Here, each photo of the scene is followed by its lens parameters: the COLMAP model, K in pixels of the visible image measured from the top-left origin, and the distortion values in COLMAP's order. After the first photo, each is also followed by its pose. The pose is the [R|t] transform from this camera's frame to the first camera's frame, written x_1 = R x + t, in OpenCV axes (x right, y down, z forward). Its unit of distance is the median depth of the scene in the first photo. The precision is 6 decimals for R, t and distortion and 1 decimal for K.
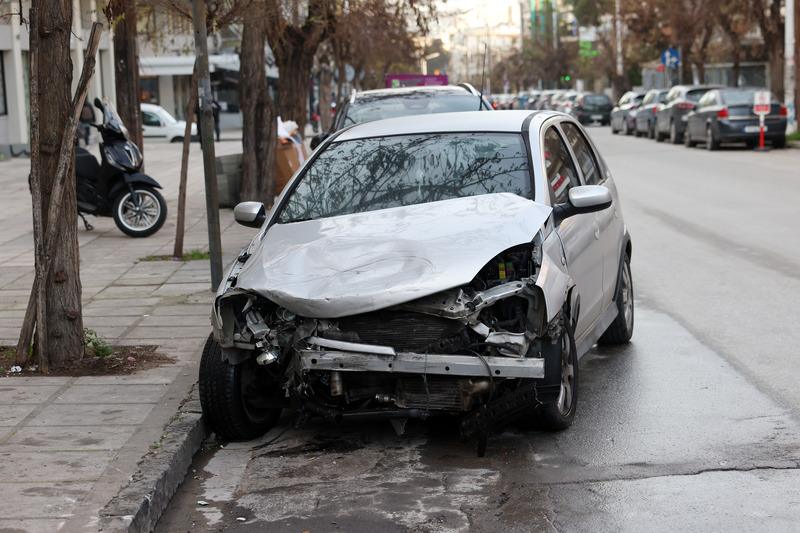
lens RADIAL K [[2332.9, 0, 400.0], [0, 2332.9, 266.5], [0, 0, 1]] dist [0.122631, 0.839027]
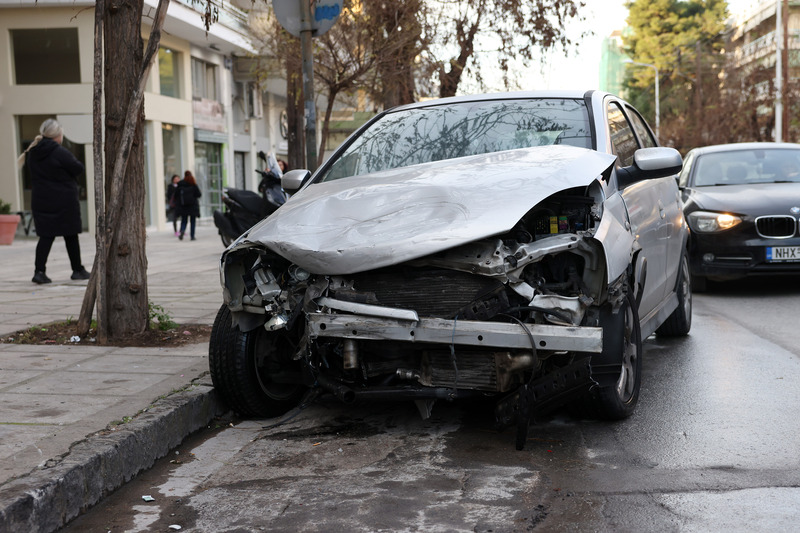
lens RADIAL K [[1336.2, 0, 400.0], [0, 1336.2, 266.5], [0, 0, 1]] dist [-0.048591, 0.036199]
pose [[0.995483, 0.025195, -0.091531, 0.033640], [-0.028820, 0.998843, -0.038495, 0.037103], [0.090455, 0.040959, 0.995058, 0.532758]]
